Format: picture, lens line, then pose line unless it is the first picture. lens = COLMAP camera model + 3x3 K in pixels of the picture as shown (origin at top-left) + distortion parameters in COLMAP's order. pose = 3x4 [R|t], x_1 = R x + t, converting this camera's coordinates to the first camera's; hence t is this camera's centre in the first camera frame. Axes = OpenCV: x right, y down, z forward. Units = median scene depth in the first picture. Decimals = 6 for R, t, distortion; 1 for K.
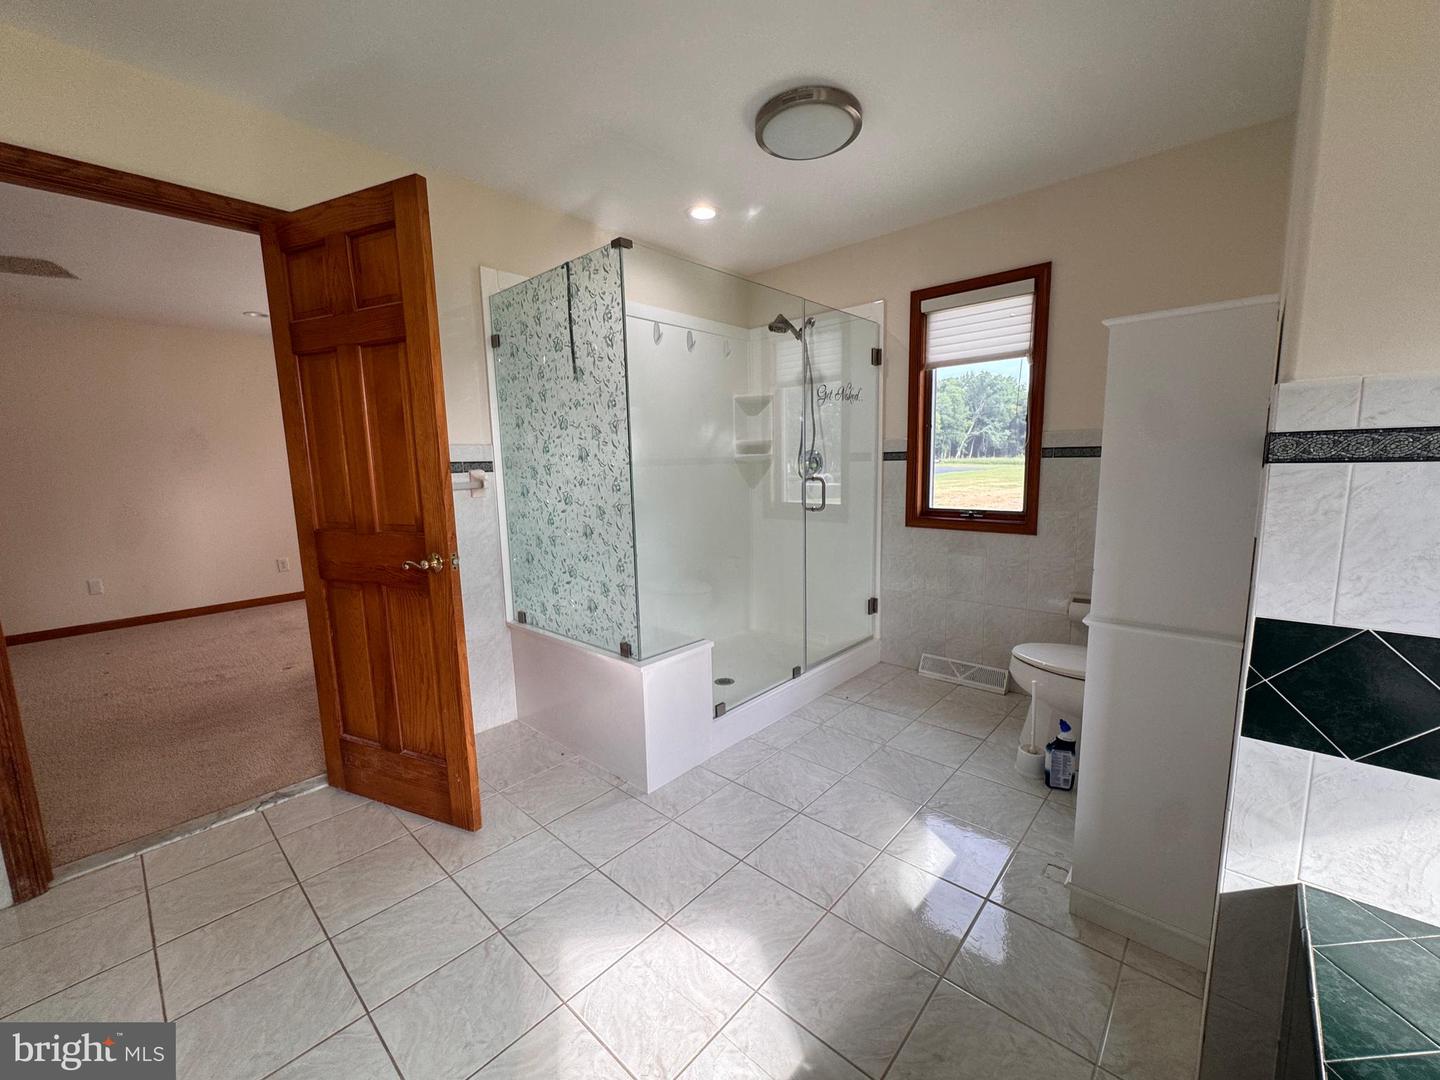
lens RADIAL K [[576.2, 0, 721.7], [0, 576.2, 541.1], [0, 0, 1]] dist [-0.005101, 0.000174]
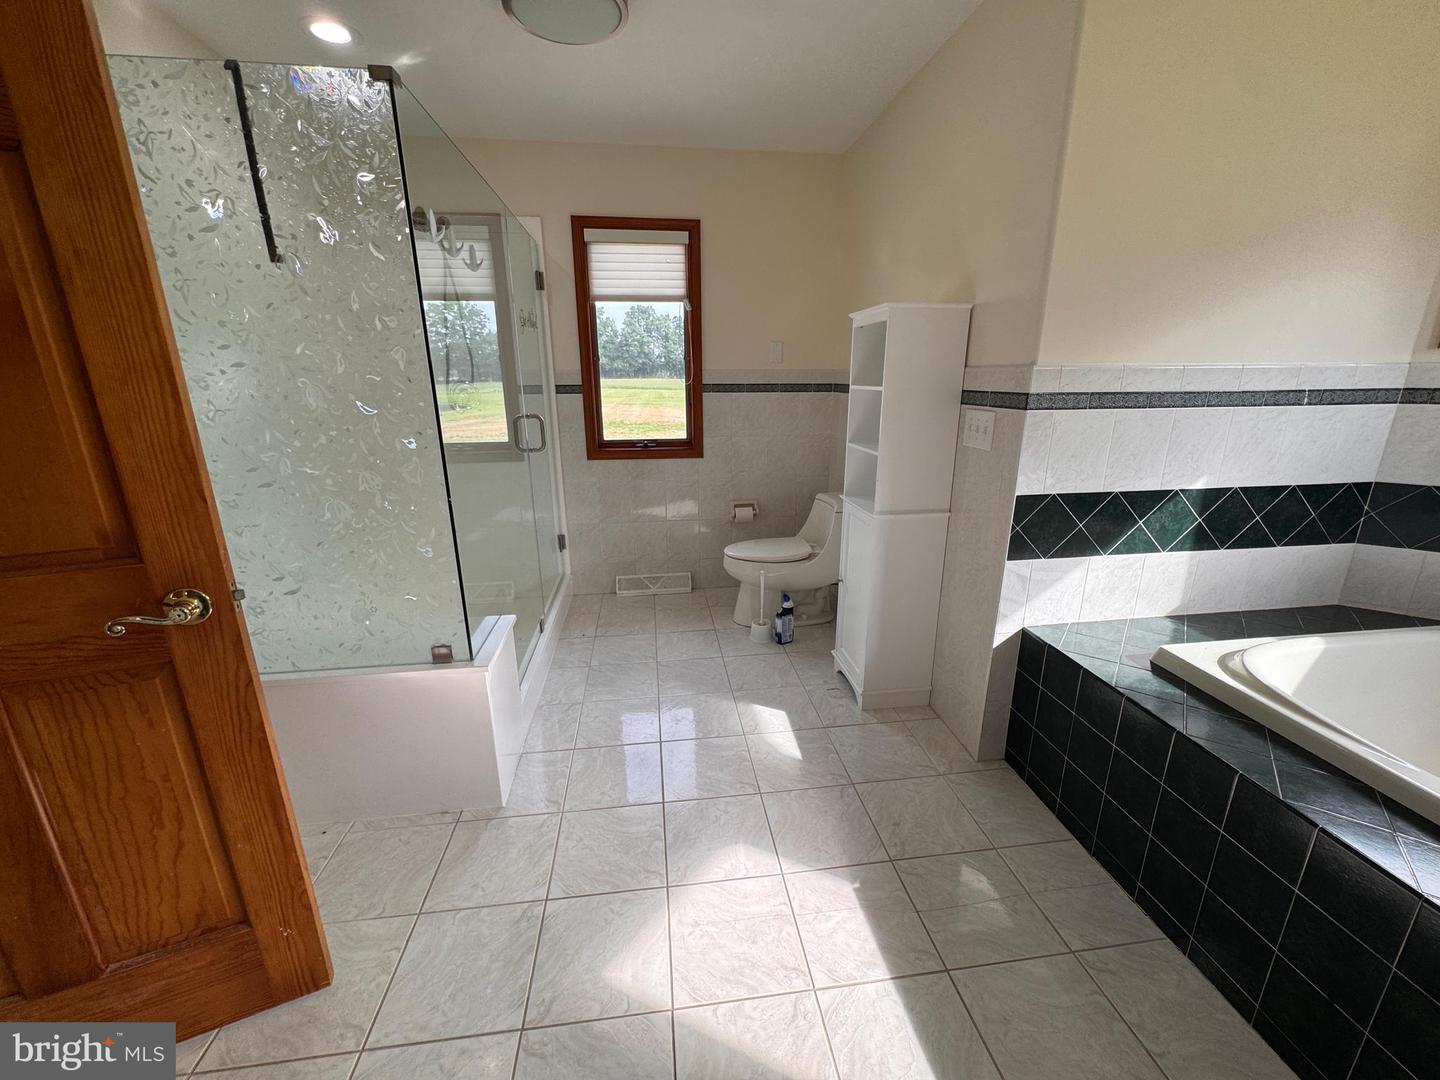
lens RADIAL K [[576.2, 0, 721.7], [0, 576.2, 541.1], [0, 0, 1]] dist [-0.005101, 0.000174]
pose [[0.648040, -0.193186, 0.736697, -0.359065], [0.095685, 0.980282, 0.172892, -0.044529], [-0.755572, -0.041550, 0.653747, 0.171071]]
